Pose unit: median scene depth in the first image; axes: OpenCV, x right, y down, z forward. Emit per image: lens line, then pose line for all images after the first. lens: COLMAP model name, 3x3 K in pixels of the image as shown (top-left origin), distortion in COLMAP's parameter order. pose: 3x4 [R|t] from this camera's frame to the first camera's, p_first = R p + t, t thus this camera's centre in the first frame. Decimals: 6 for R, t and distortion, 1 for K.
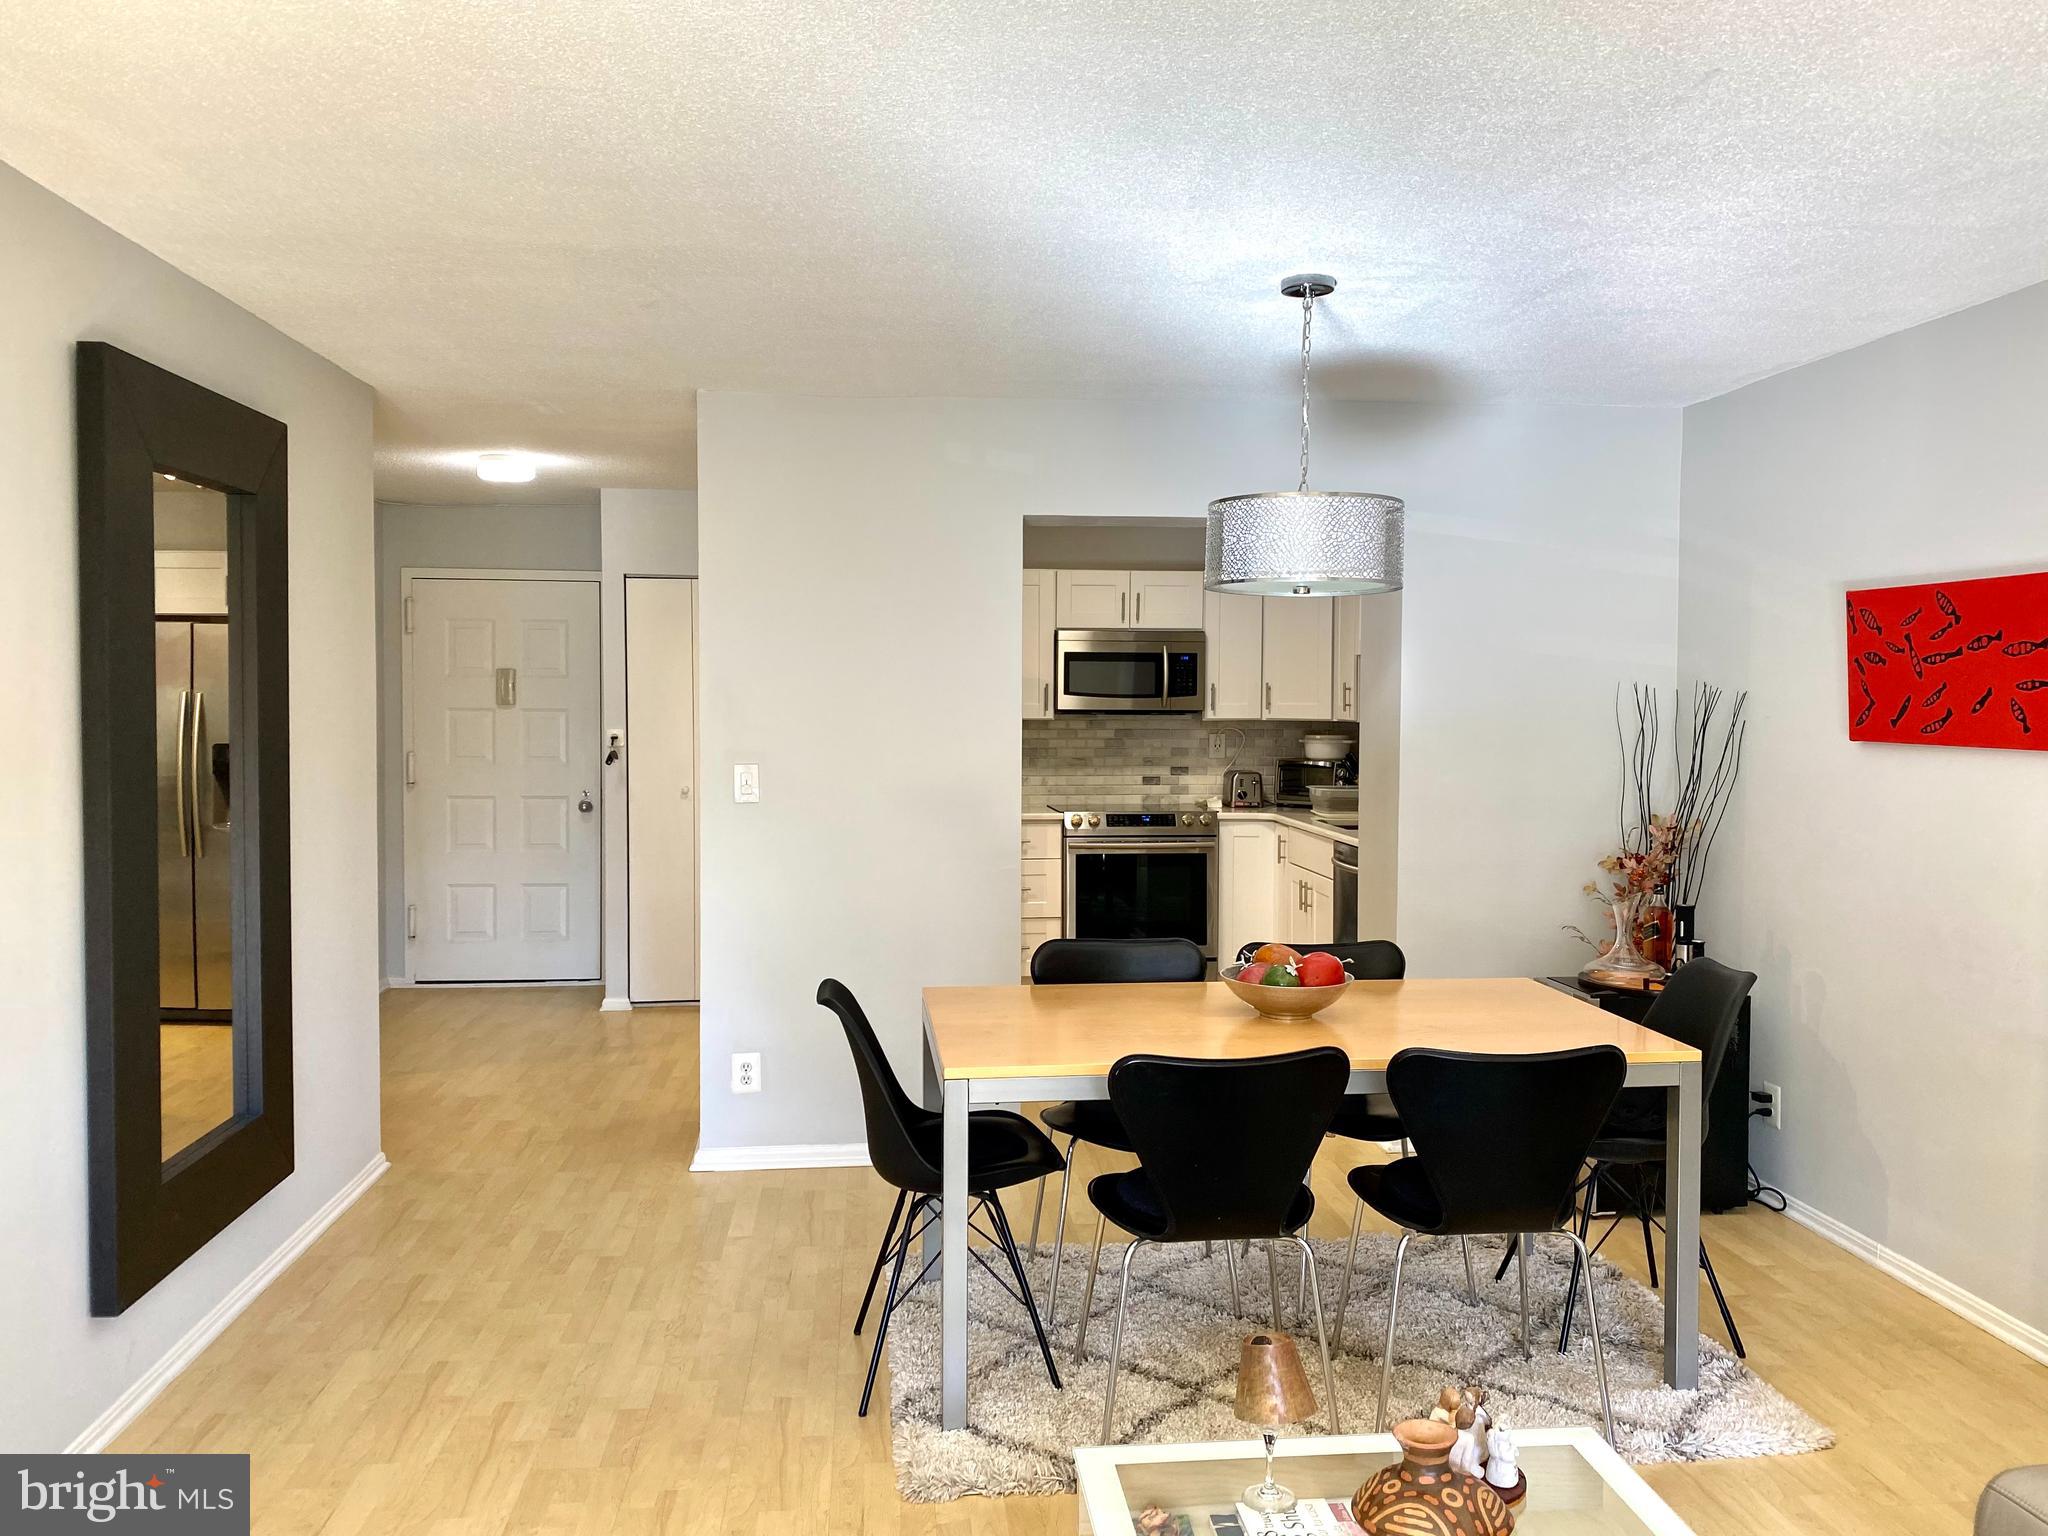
lens RADIAL K [[1558.4, 0, 1018.0], [0, 1558.4, 767.5], [0, 0, 1]] dist [0.021127, -0.028053]
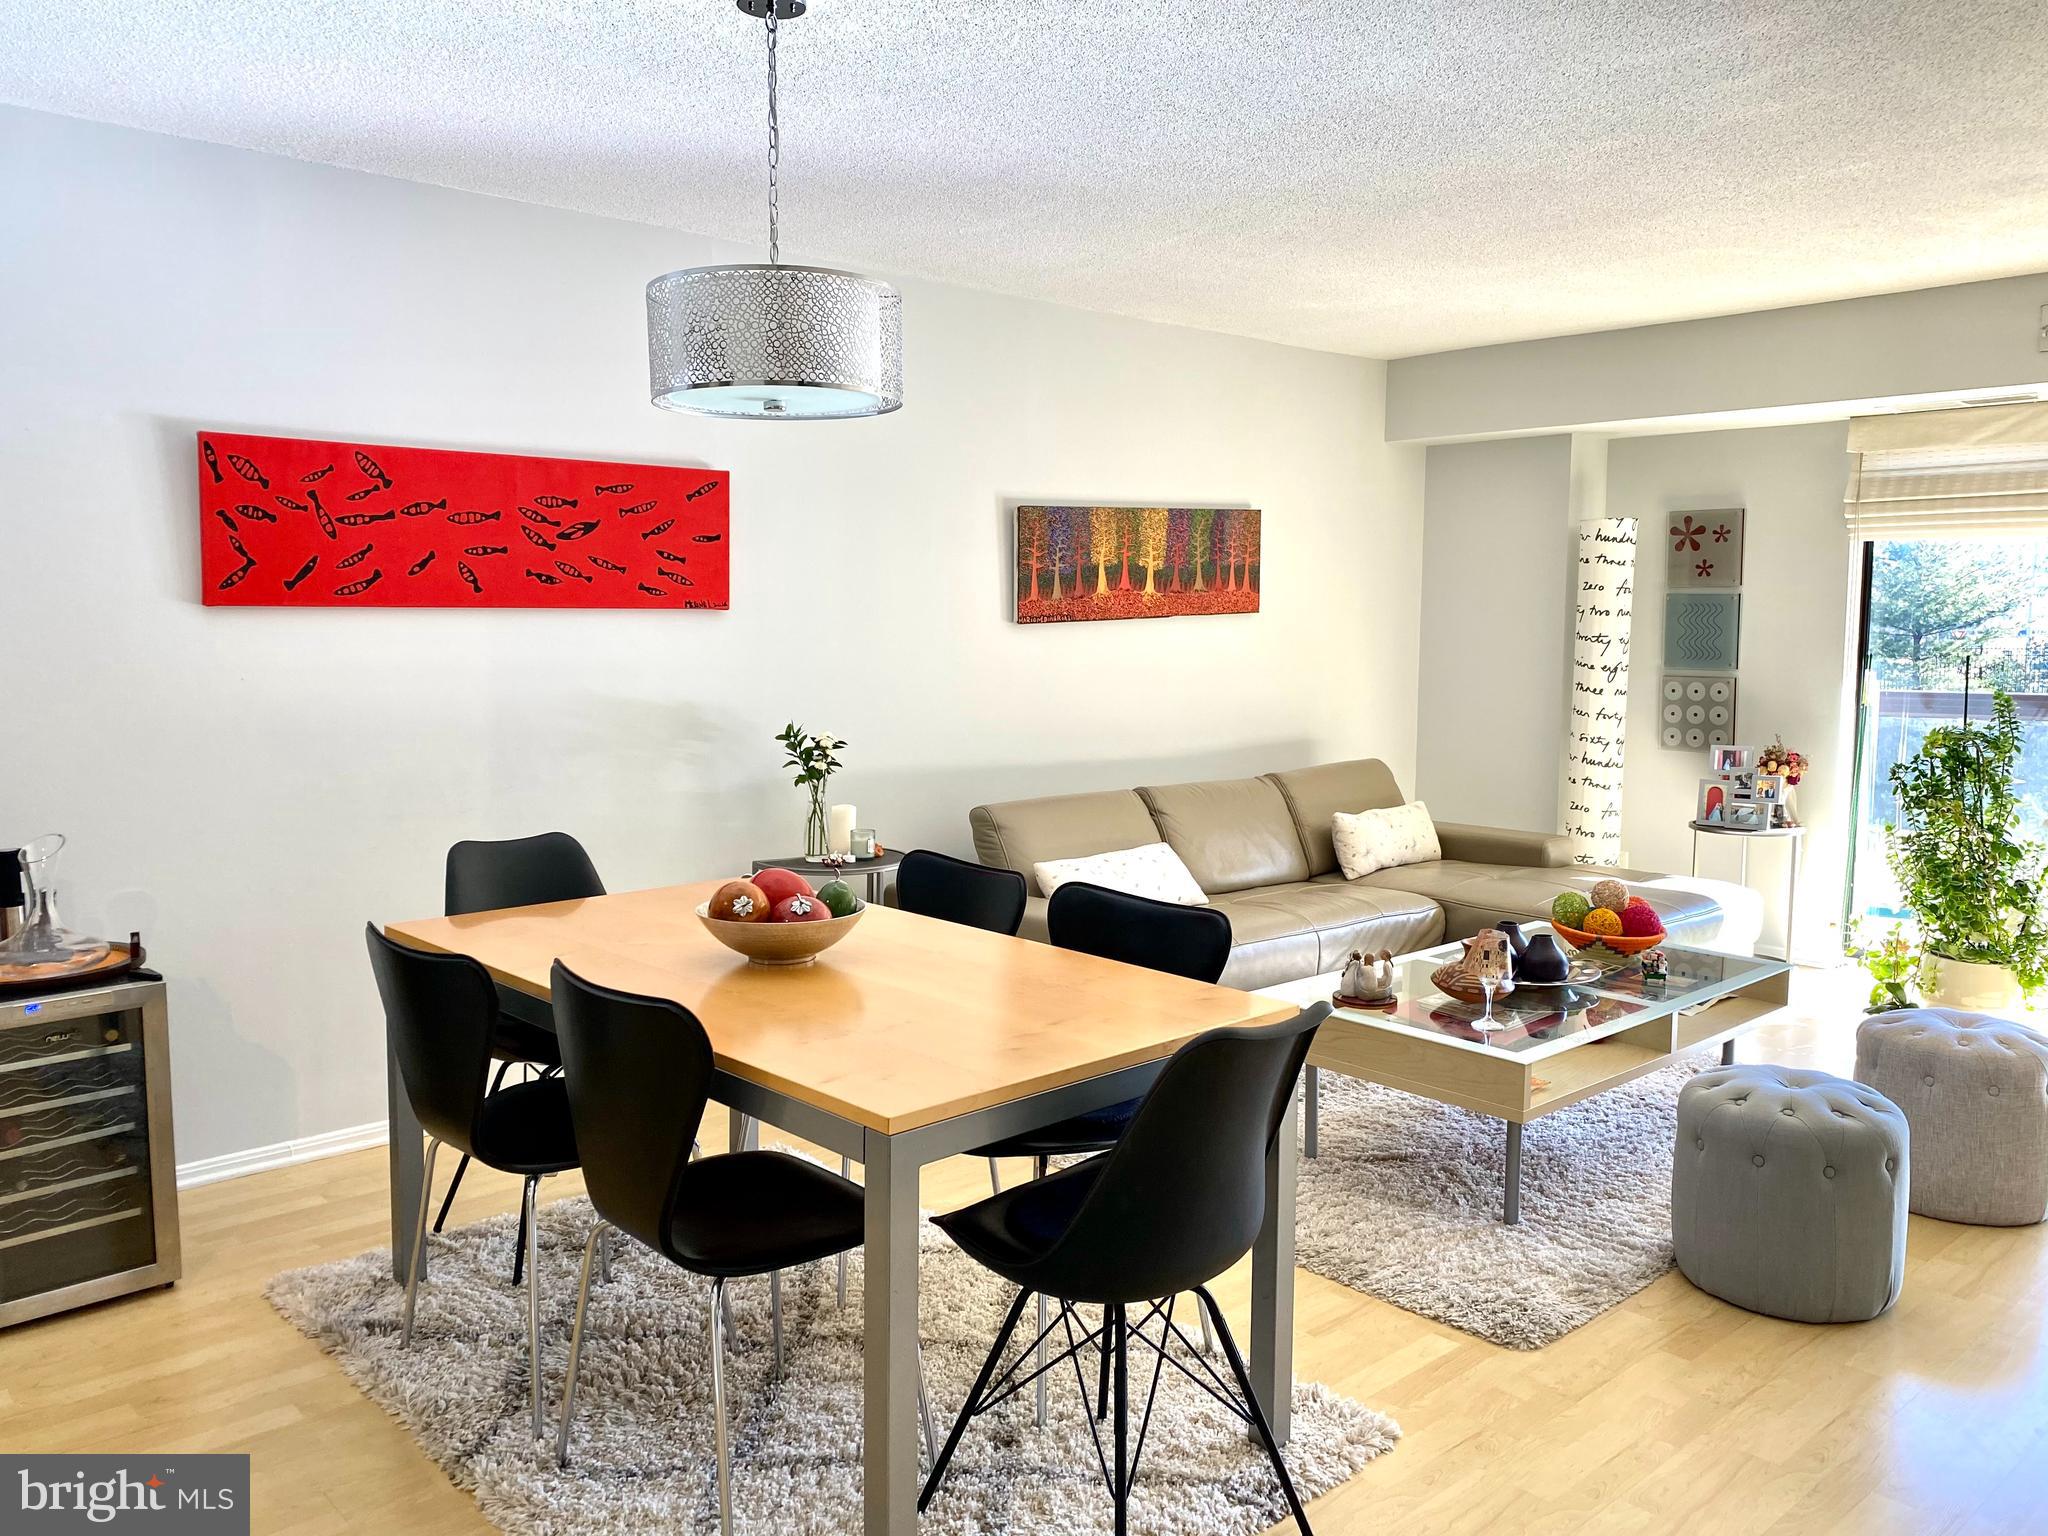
lens RADIAL K [[1558.4, 0, 1031.8], [0, 1558.4, 749.7], [0, 0, 1]] dist [0.021127, -0.028053]
pose [[-0.601612, -0.080900, 0.794681, -0.373661], [0.029628, 0.991914, 0.123408, -0.026780], [-0.798239, 0.097788, -0.594350, 0.984117]]
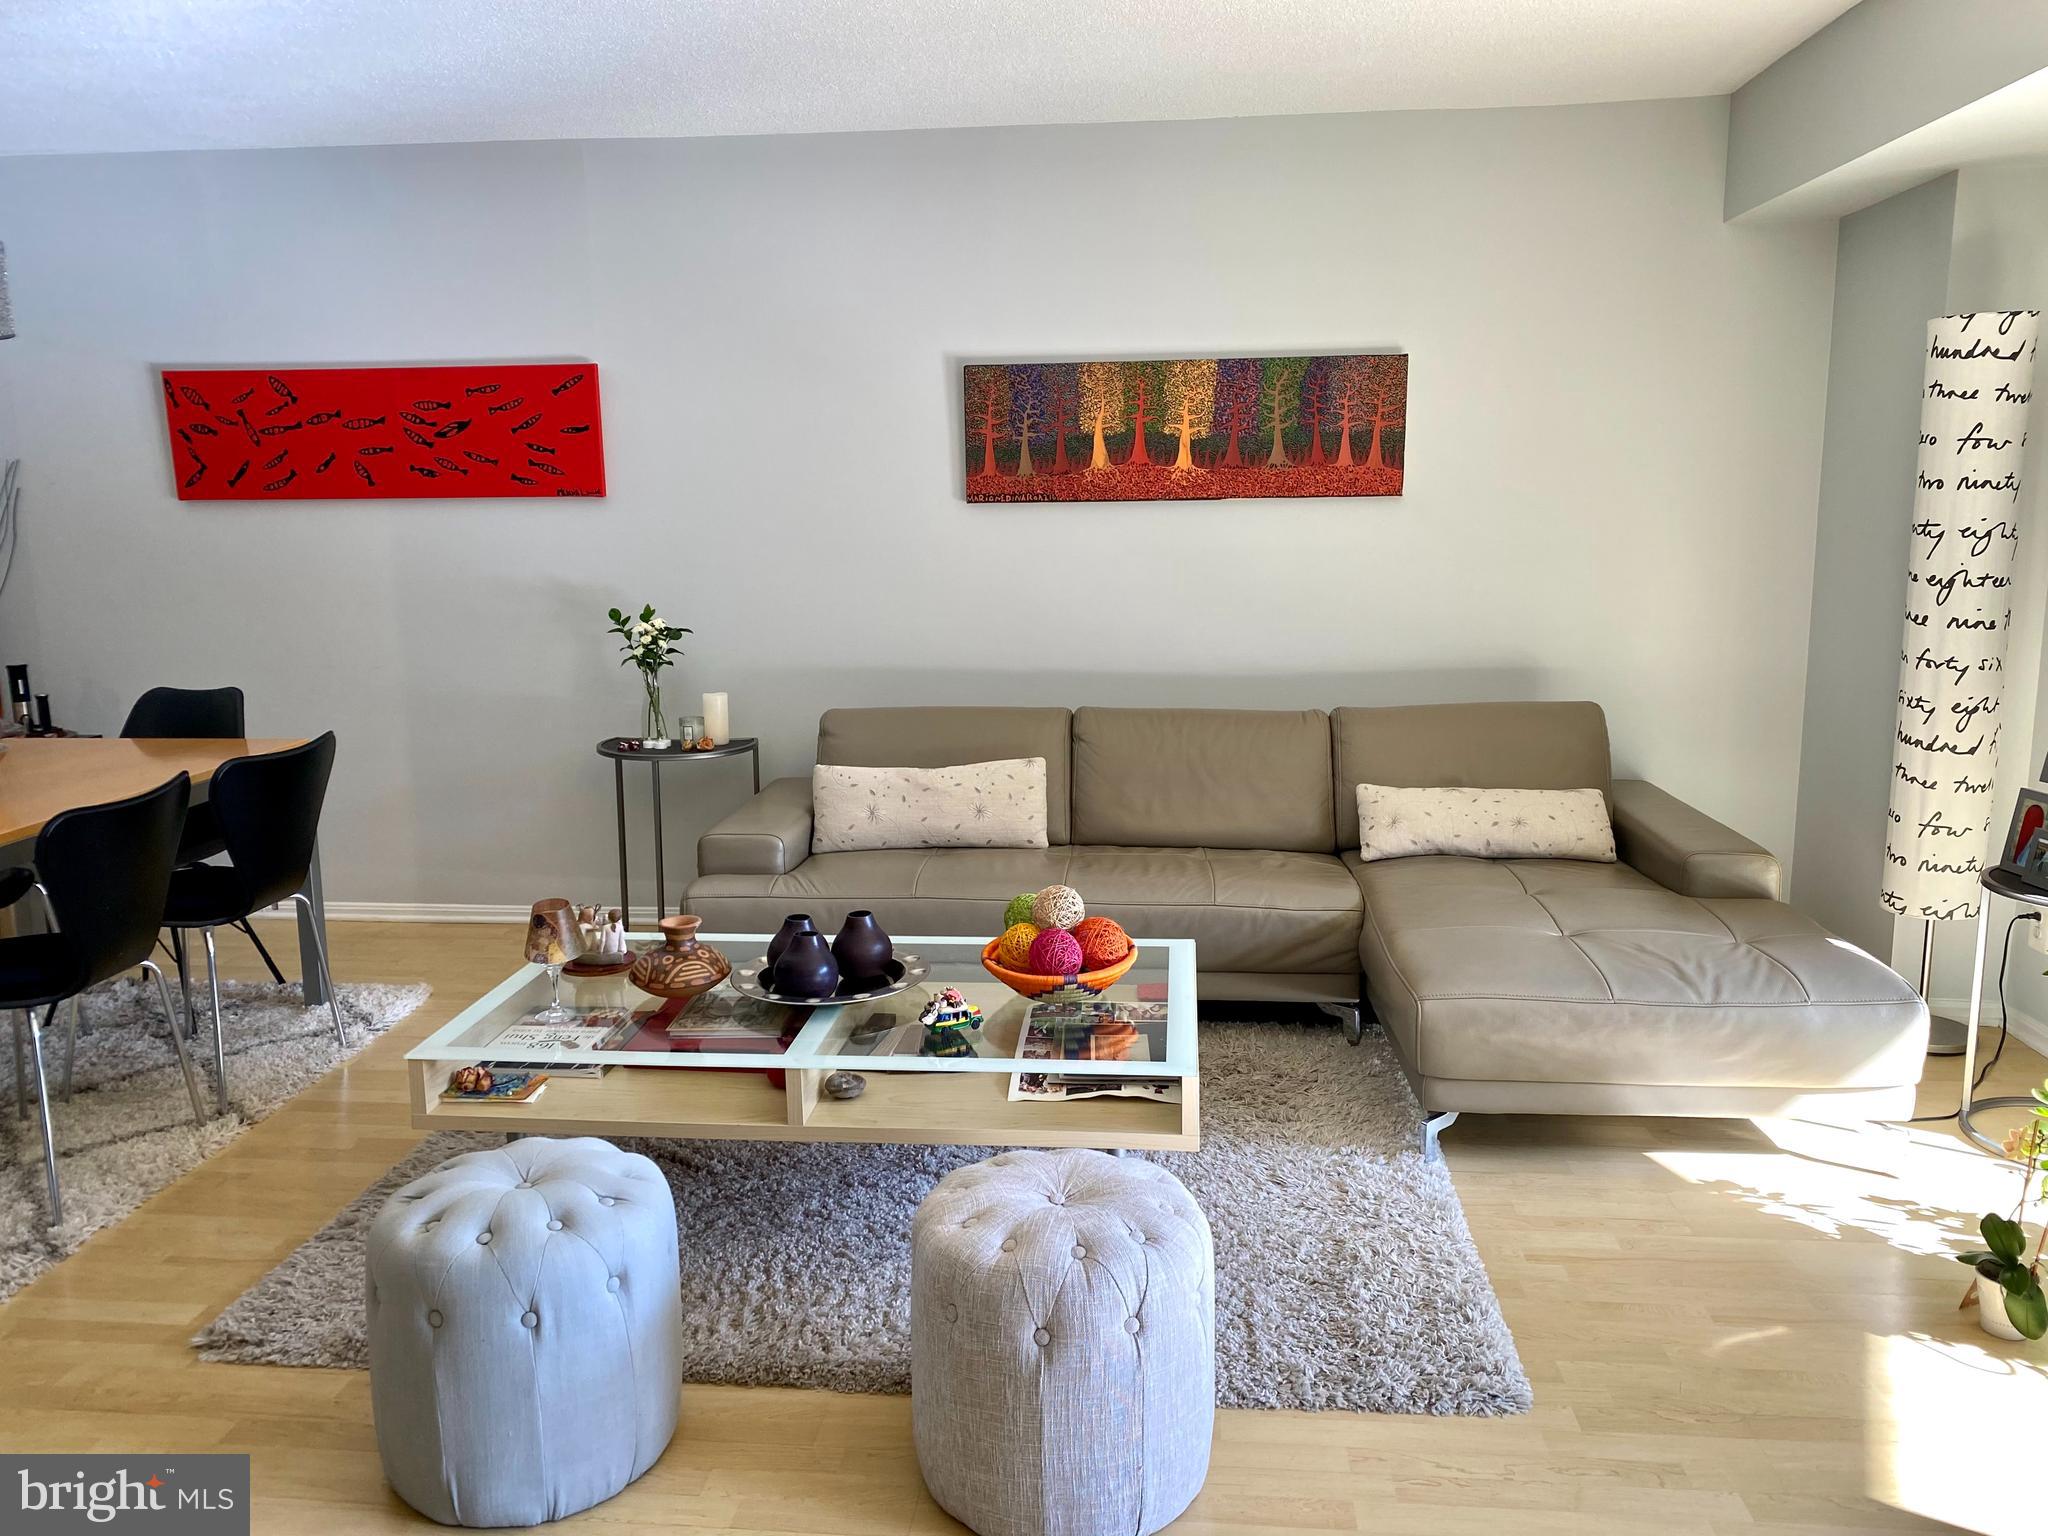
lens RADIAL K [[1558.4, 0, 958.7], [0, 1558.4, 740.1], [0, 0, 1]] dist [0.021127, -0.028053]
pose [[0.192339, -0.166740, 0.967059, -0.453410], [0.059291, 0.985633, 0.158150, 0.008361], [-0.979536, 0.026919, 0.199461, 0.159388]]
